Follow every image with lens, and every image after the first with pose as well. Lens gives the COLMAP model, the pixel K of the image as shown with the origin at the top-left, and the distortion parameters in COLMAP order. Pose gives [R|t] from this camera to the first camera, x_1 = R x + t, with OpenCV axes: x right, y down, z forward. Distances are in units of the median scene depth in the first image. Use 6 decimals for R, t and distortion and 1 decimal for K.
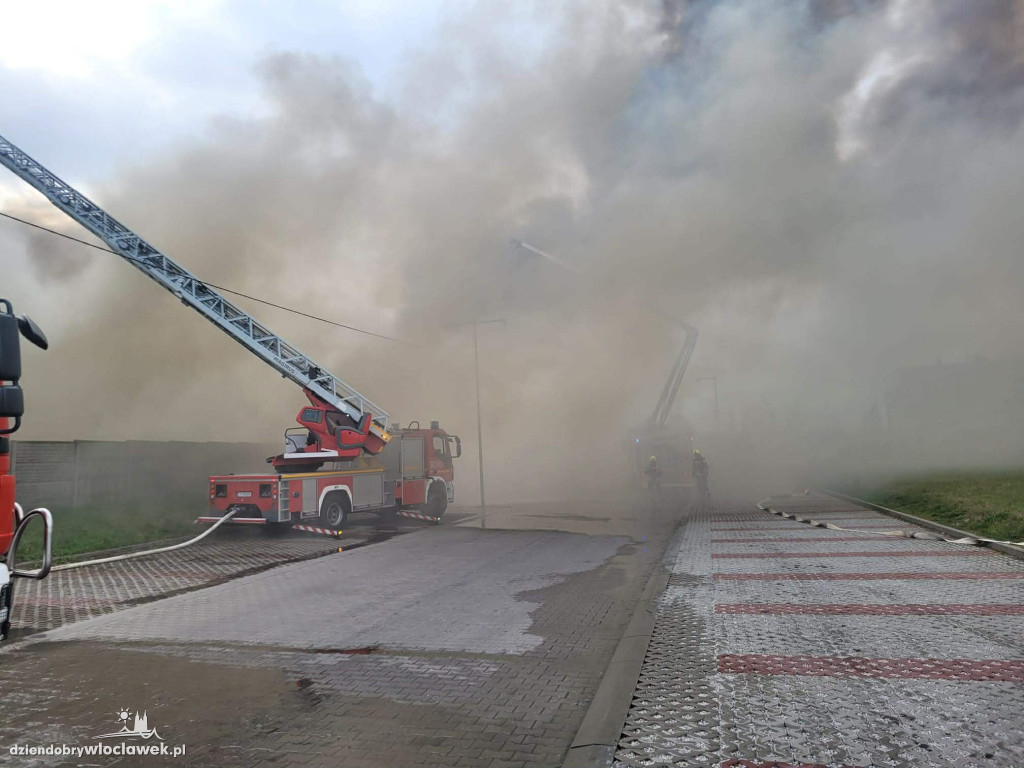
lens RADIAL K [[718.7, 0, 512.0], [0, 718.7, 384.0], [0, 0, 1]] dist [0.042786, -0.031572]
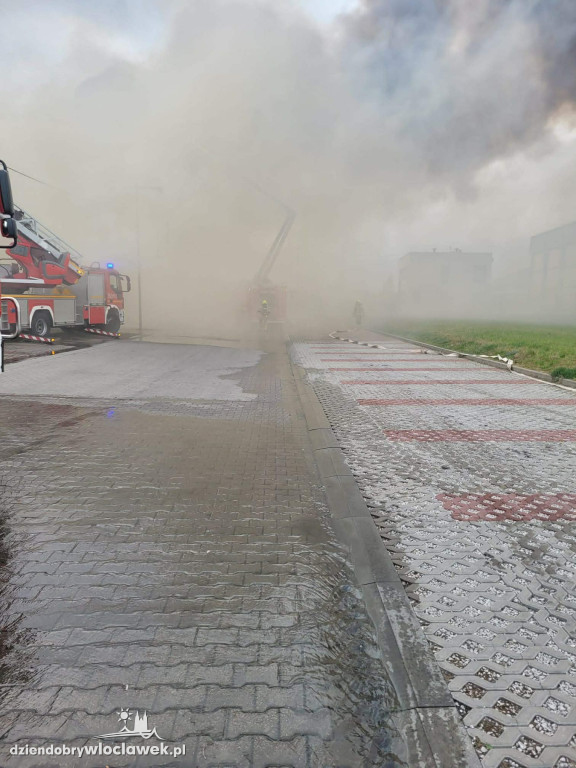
lens RADIAL K [[539.0, 0, 288.0], [0, 539.0, 384.0], [0, 0, 1]] dist [0.042786, -0.031572]
pose [[0.952208, 0.017050, 0.304975, -0.116777], [-0.091920, 0.968154, 0.232870, 0.005038], [-0.291293, -0.249774, 0.923451, -0.096516]]
